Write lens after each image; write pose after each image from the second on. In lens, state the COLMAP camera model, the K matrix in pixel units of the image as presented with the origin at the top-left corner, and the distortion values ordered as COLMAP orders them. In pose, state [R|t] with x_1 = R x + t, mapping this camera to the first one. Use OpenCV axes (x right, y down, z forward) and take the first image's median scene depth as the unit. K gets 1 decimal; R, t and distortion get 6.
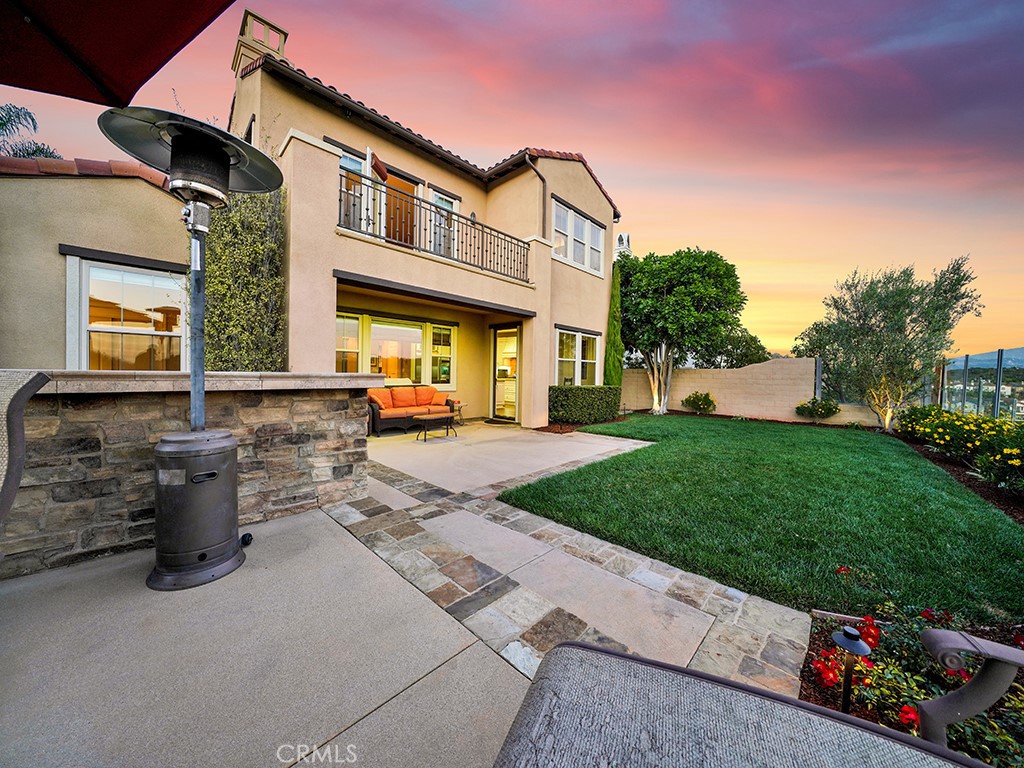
lens RADIAL K [[356.9, 0, 502.9], [0, 356.9, 376.5], [0, 0, 1]] dist [-0.023136, 0.001428]
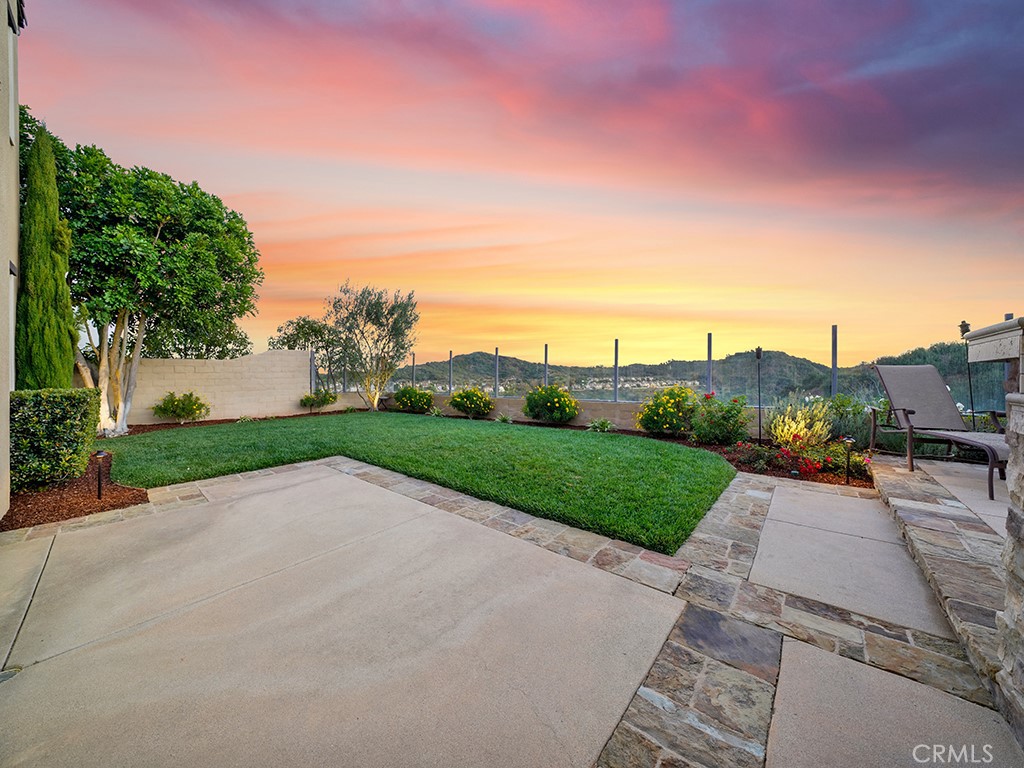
lens RADIAL K [[356.9, 0, 516.5], [0, 356.9, 378.9], [0, 0, 1]] dist [-0.023136, 0.001428]
pose [[-0.084498, -0.027720, 0.996038, -0.214292], [0.014903, 0.999466, 0.029080, 0.008764], [-0.996312, 0.017302, -0.084040, 0.479299]]
